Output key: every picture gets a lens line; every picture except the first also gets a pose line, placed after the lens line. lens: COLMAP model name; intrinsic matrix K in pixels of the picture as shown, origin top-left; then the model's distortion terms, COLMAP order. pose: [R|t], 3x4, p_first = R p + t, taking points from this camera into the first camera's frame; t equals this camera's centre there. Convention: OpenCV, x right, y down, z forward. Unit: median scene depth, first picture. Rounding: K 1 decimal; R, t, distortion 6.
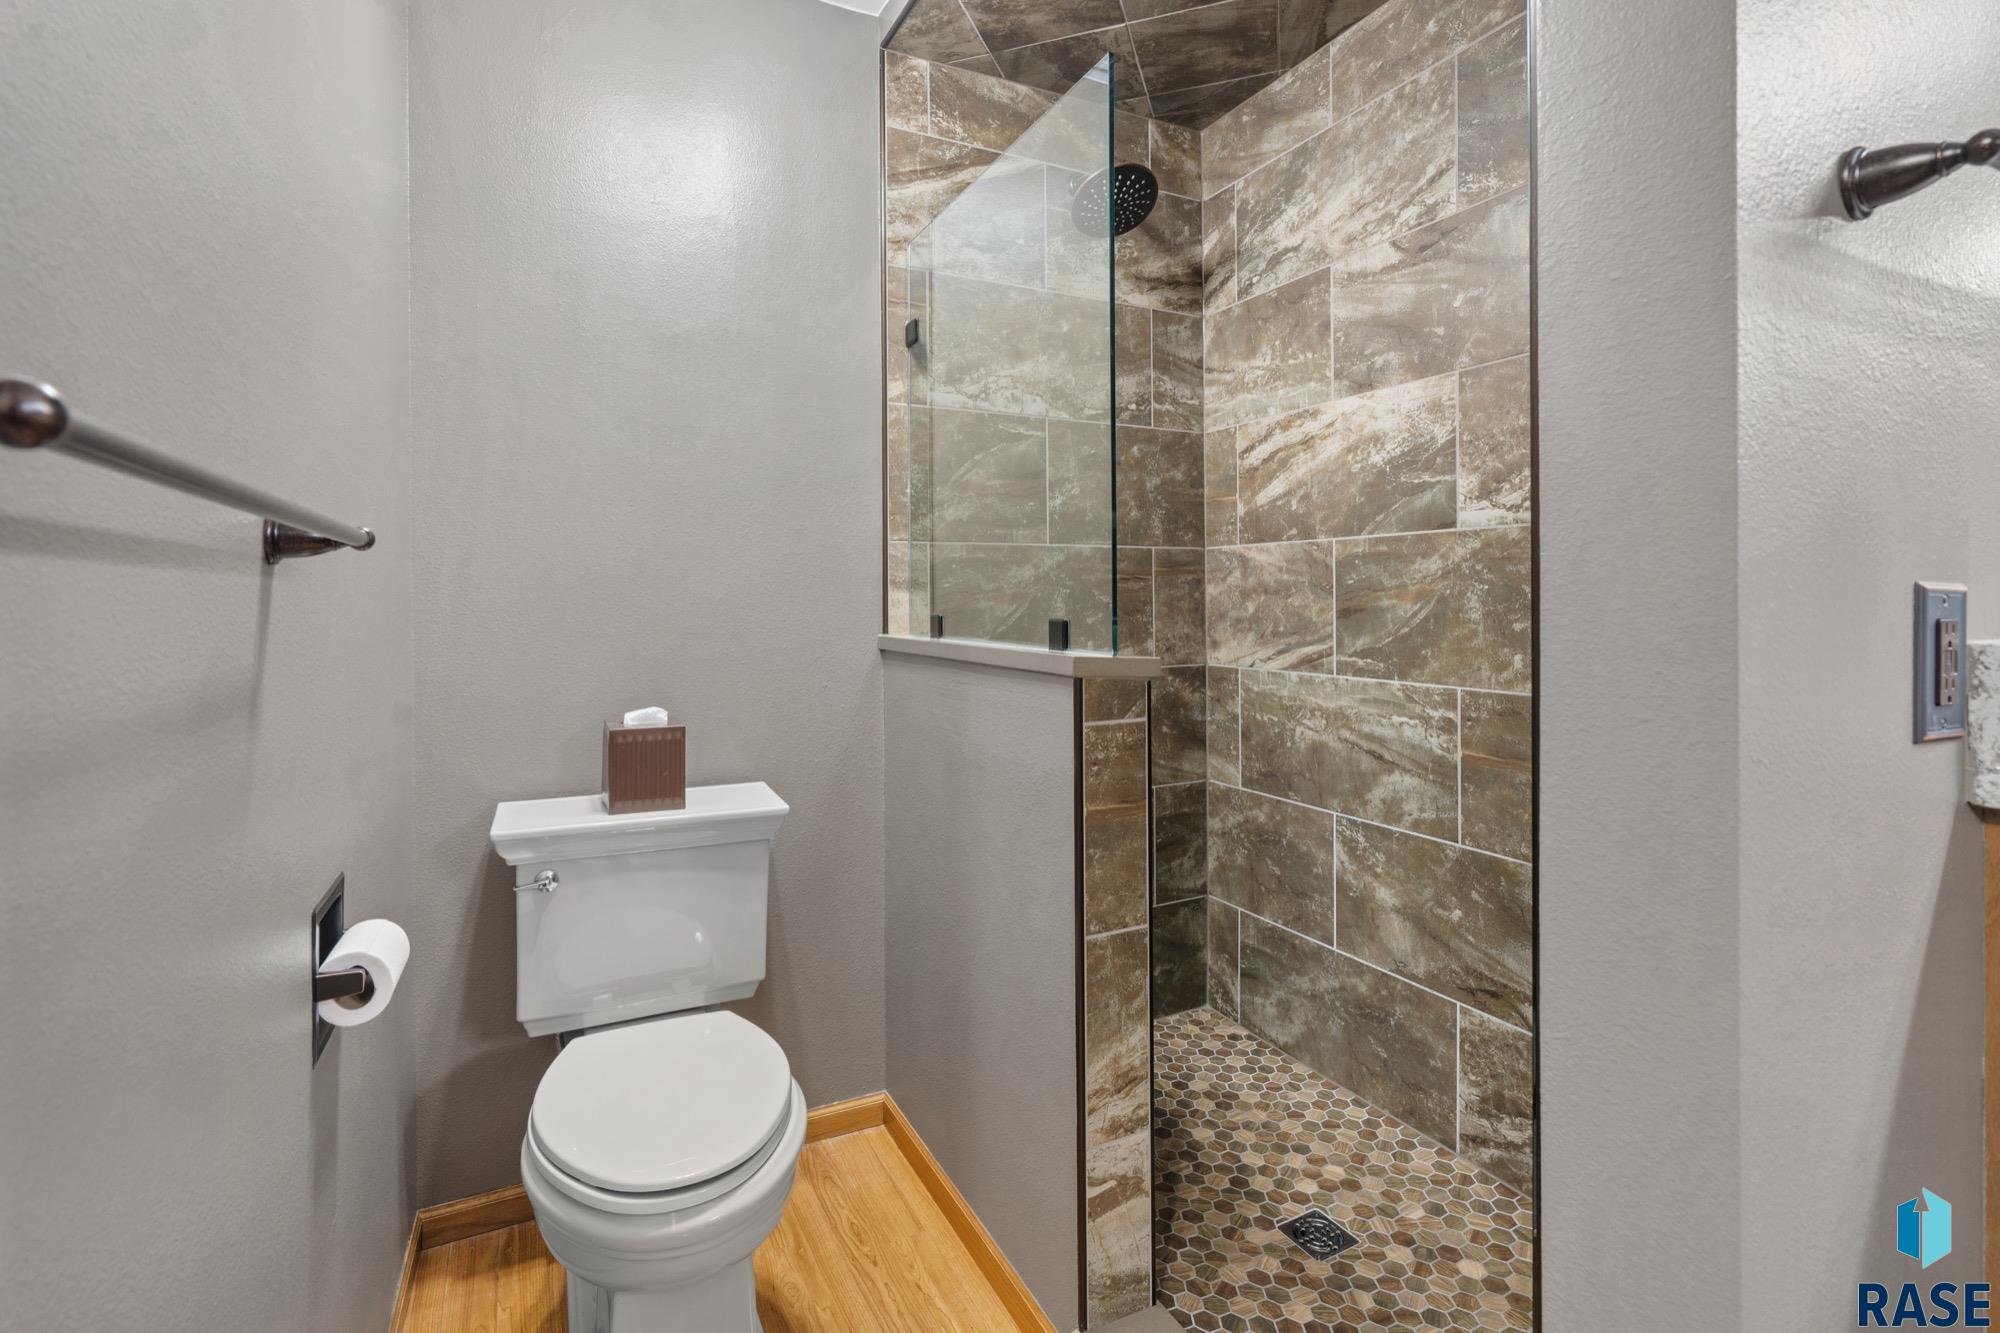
lens RADIAL K [[914.6, 0, 1001.8], [0, 914.6, 652.4], [0, 0, 1]] dist [0.000862, 0.000679]
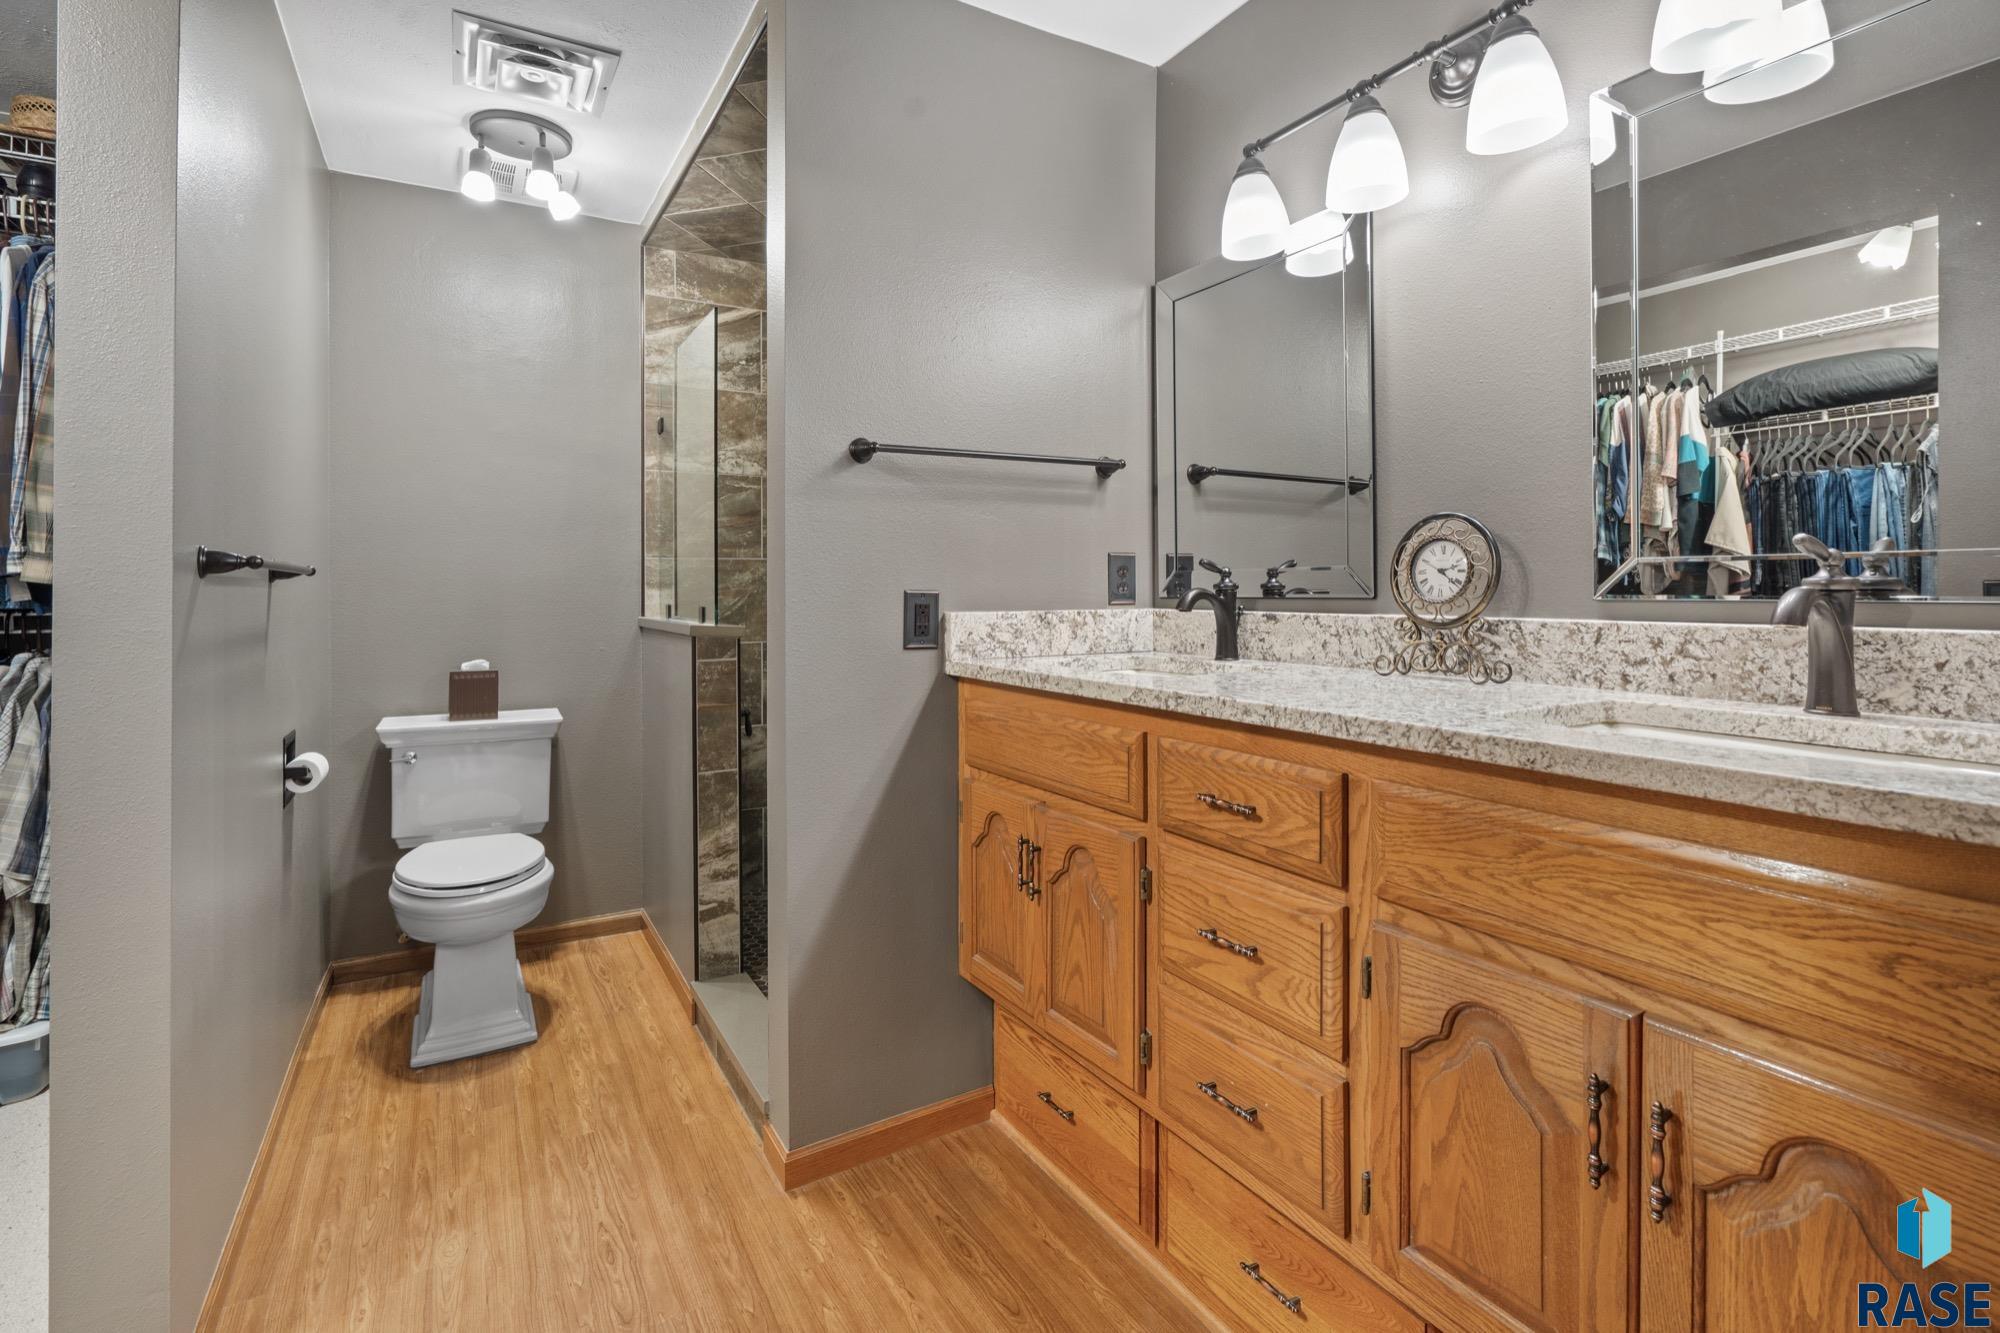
lens RADIAL K [[923.9, 0, 999.7], [0, 923.9, 640.7], [0, 0, 1]] dist [0.000904, 0.000237]
pose [[0.998166, 0.001727, 0.060512, 0.460350], [-0.001275, 0.999971, -0.007507, 0.038362], [-0.060523, 0.007416, 0.998139, -0.734614]]
